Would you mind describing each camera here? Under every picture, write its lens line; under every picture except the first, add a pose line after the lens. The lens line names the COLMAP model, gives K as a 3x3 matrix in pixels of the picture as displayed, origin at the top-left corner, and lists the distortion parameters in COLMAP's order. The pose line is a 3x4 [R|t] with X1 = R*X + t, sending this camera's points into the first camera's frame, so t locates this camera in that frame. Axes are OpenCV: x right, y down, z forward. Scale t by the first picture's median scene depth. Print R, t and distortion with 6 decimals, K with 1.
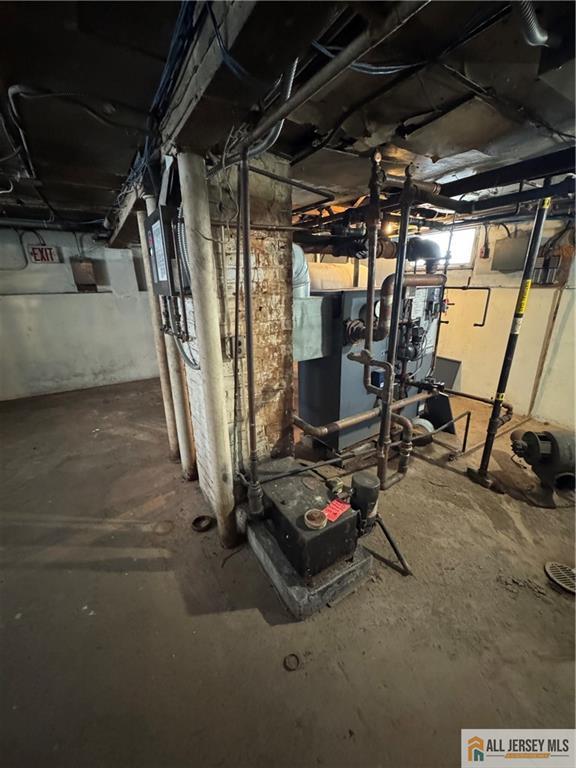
lens RADIAL K [[305.3, 0, 289.0], [0, 305.3, 384.3], [0, 0, 1]] dist [-0.004211, 0.001005]
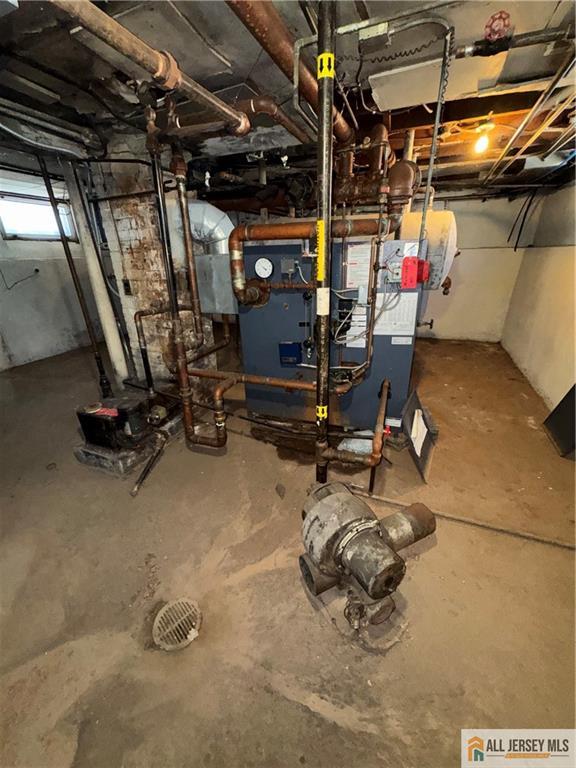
lens RADIAL K [[305.3, 0, 290.4], [0, 305.3, 385.7], [0, 0, 1]] dist [-0.004211, 0.001005]
pose [[0.586560, 0.315204, -0.746052, 1.391633], [-0.245189, 0.947042, 0.207349, -0.156440], [0.771900, 0.061301, 0.632781, 0.657282]]
